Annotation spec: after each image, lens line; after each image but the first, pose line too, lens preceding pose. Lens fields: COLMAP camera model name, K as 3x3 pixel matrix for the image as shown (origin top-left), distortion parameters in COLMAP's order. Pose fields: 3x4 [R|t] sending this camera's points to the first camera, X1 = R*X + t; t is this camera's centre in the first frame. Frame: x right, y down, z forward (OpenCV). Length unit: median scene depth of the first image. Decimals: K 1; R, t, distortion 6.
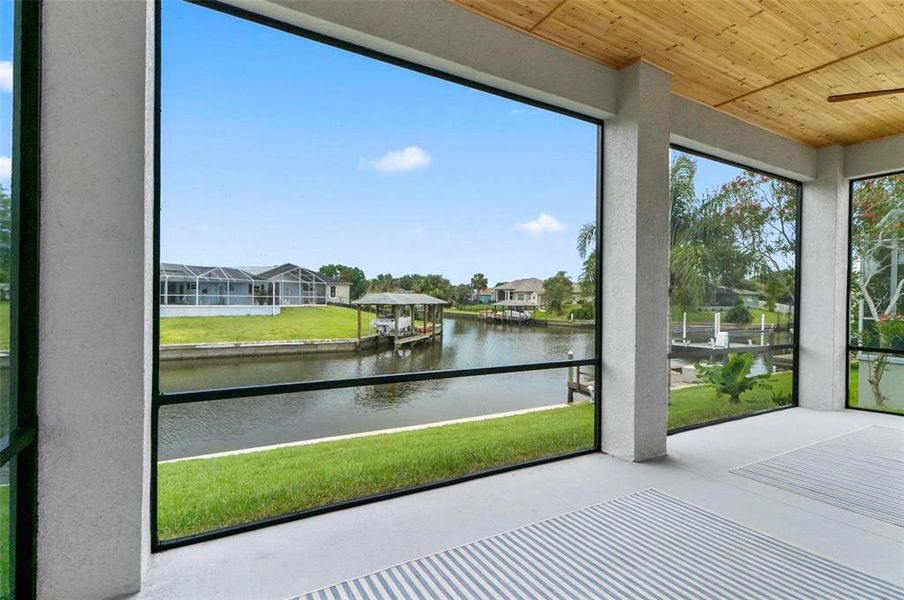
lens RADIAL K [[444.5, 0, 457.2], [0, 444.5, 302.6], [0, 0, 1]] dist [0.004534, 0.000376]
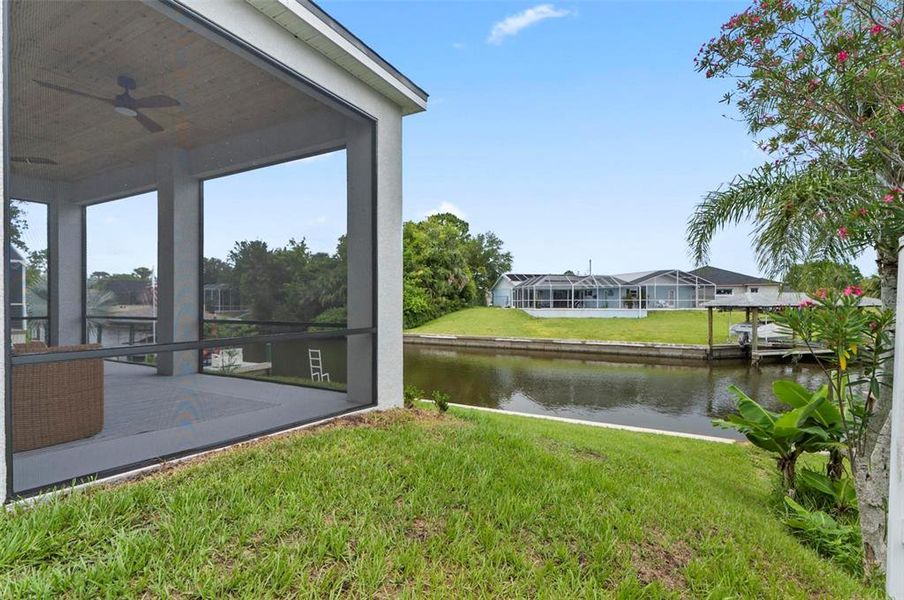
lens RADIAL K [[432.8, 0, 444.5], [0, 432.8, 305.8], [0, 0, 1]] dist [0.002954, 0.000044]
pose [[0.502181, -0.008588, -0.864720, 0.233513], [0.000047, 0.999951, -0.009904, 0.009643], [0.864762, 0.004933, 0.502157, 0.104006]]
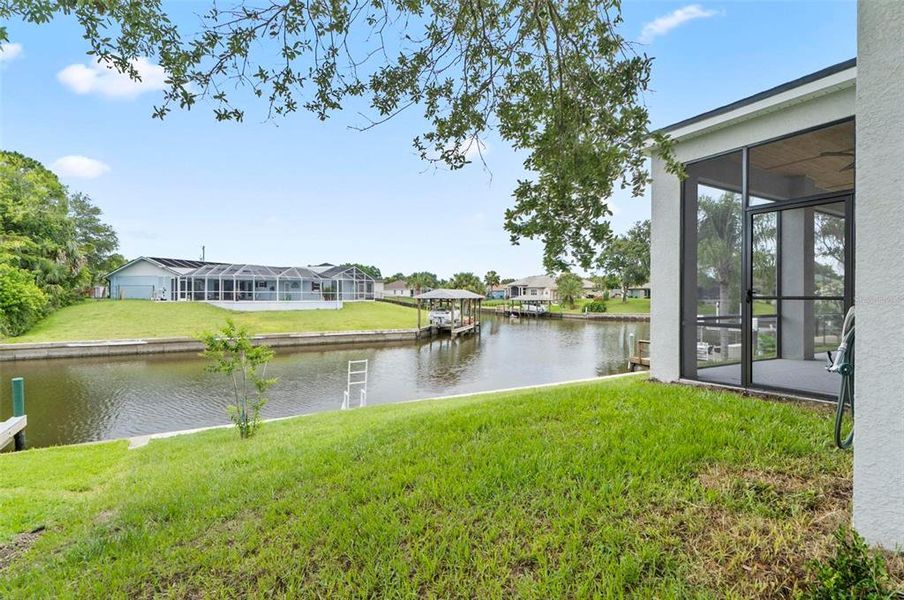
lens RADIAL K [[432.8, 0, 450.7], [0, 432.8, 292.1], [0, 0, 1]] dist [0.002954, 0.000044]
pose [[0.999970, -0.007527, 0.001994, -0.128227], [0.007559, 0.999837, -0.016368, 0.004730], [-0.001871, 0.016383, 0.999864, -0.107822]]
